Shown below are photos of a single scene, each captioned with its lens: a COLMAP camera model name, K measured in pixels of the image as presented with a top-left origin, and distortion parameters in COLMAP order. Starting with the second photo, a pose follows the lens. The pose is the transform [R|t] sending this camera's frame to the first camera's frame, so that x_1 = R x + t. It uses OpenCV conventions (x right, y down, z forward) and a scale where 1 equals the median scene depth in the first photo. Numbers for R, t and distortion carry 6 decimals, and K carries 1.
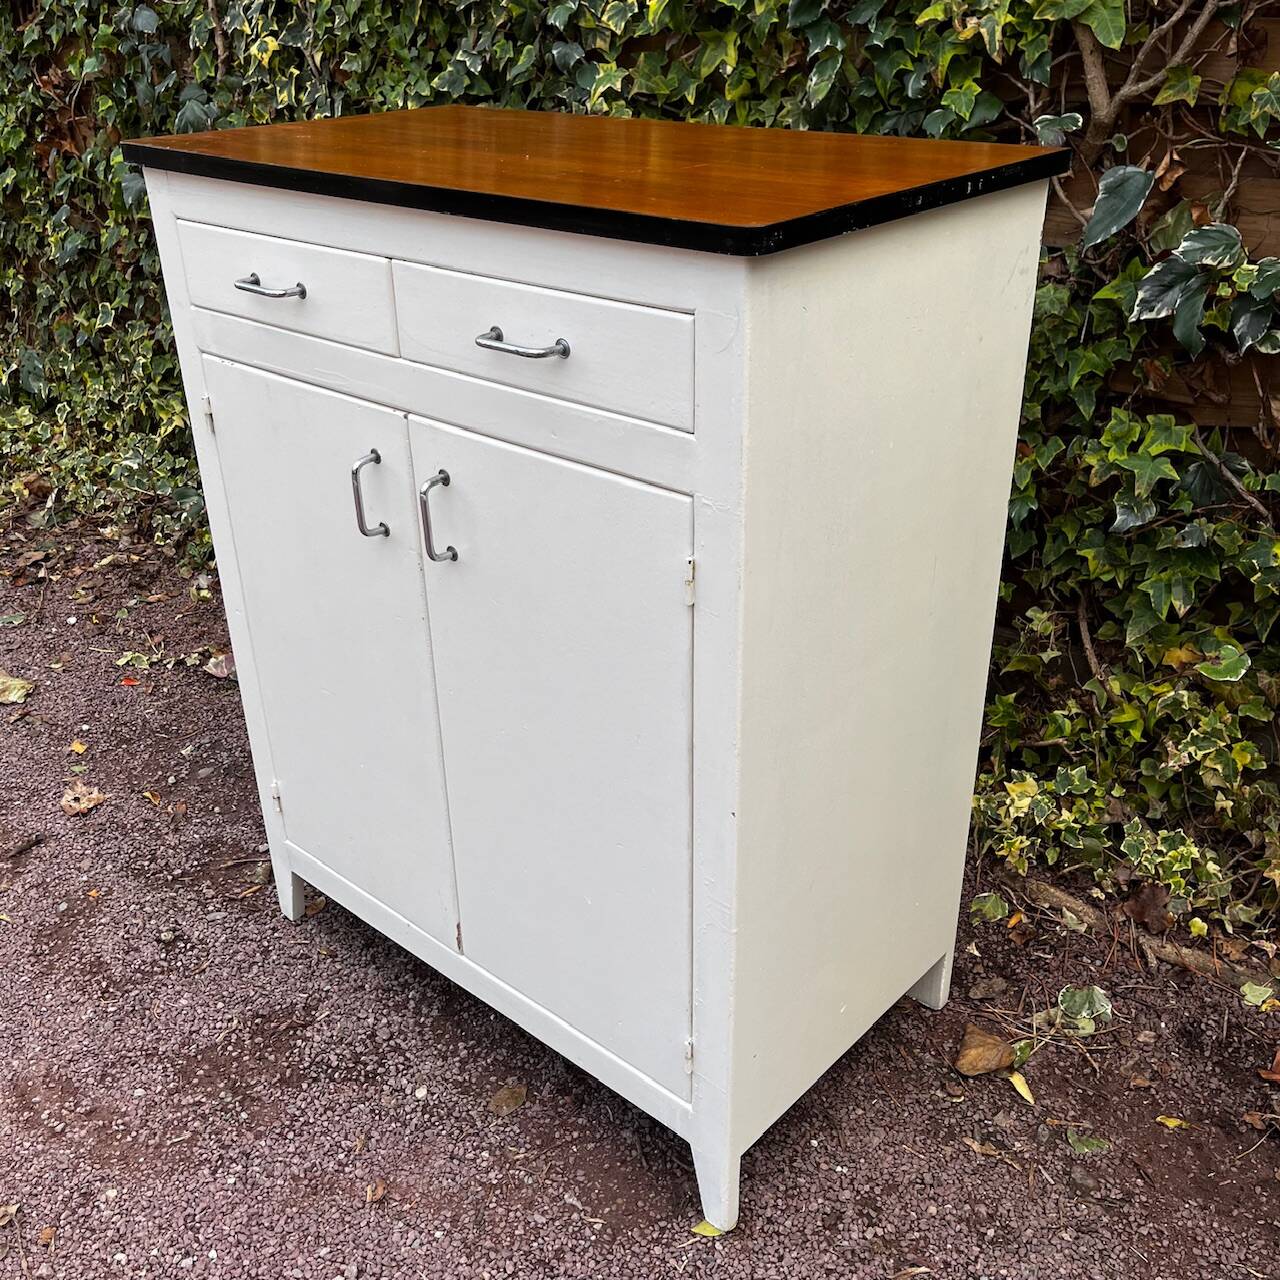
lens RADIAL K [[1313.3, 0, 614.7], [0, 1313.3, 651.3], [0, 0, 1]] dist [0.027243, 0.000000]
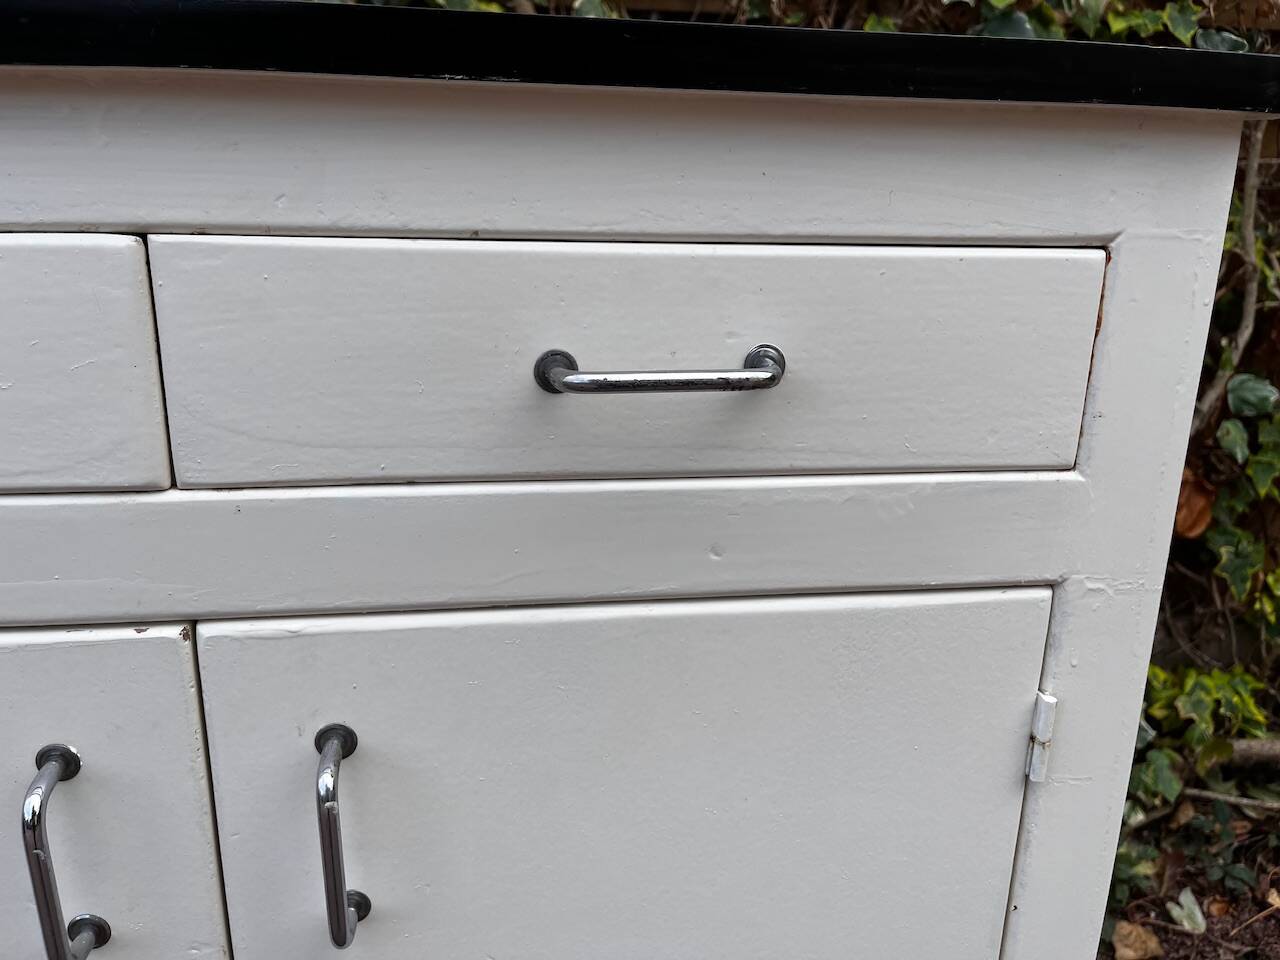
lens RADIAL K [[976.5, 0, 646.8], [0, 976.5, 476.8], [0, 0, 1]] dist [0.085344, -0.127541]
pose [[0.628893, -0.180883, 0.756158, -0.218299], [0.326858, 0.943951, -0.046041, -0.124529], [-0.705448, 0.276111, 0.652768, 0.528736]]
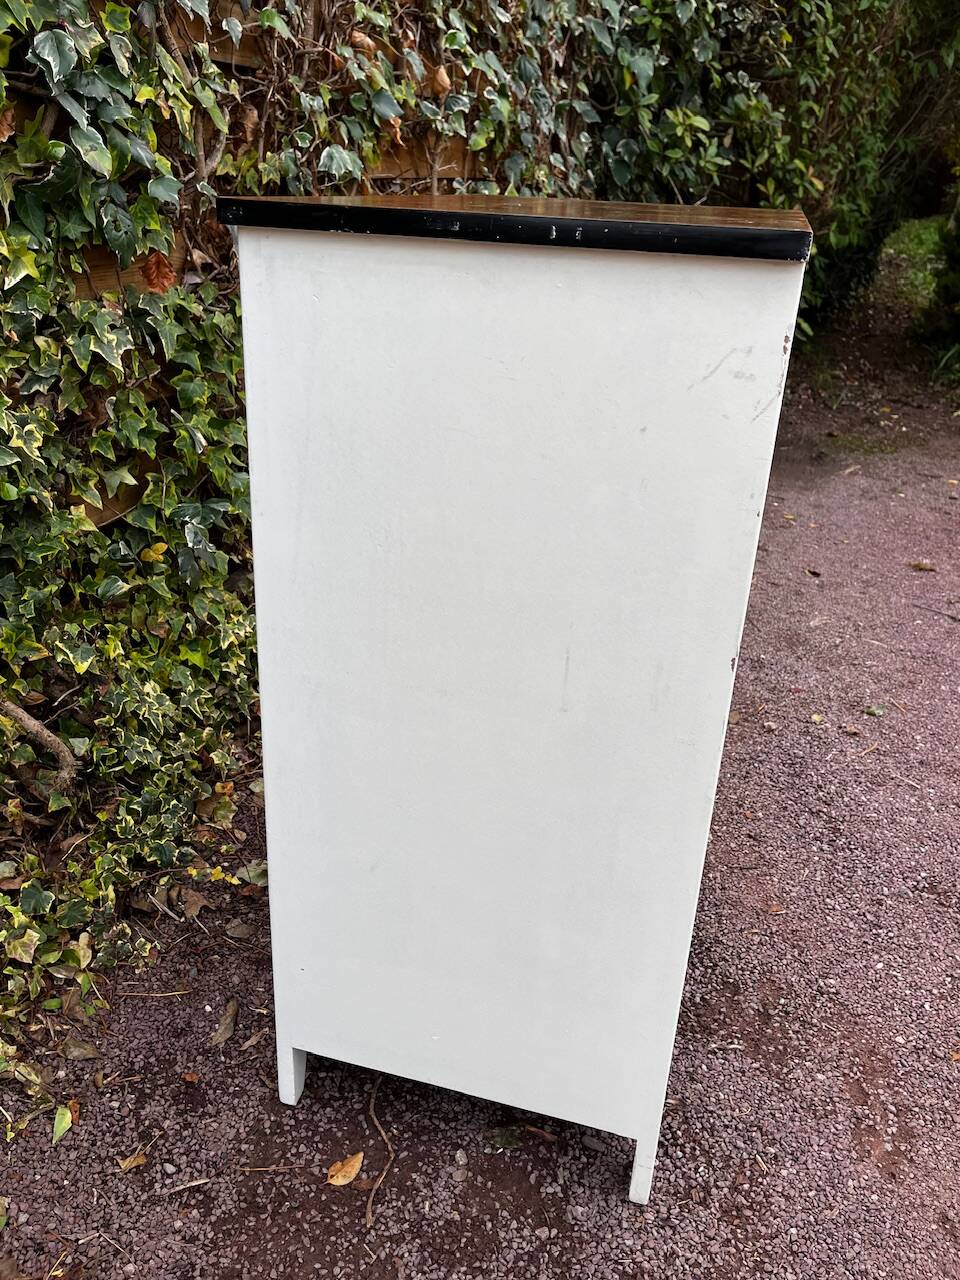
lens RADIAL K [[1023.5, 0, 483.2], [0, 1023.5, 645.7], [0, 0, 1]] dist [0.044361, -0.061138]
pose [[-0.359035, -0.390413, 0.847745, -0.811720], [0.367869, 0.775581, 0.512978, -0.472167], [-0.857768, 0.496036, -0.134840, 1.127309]]
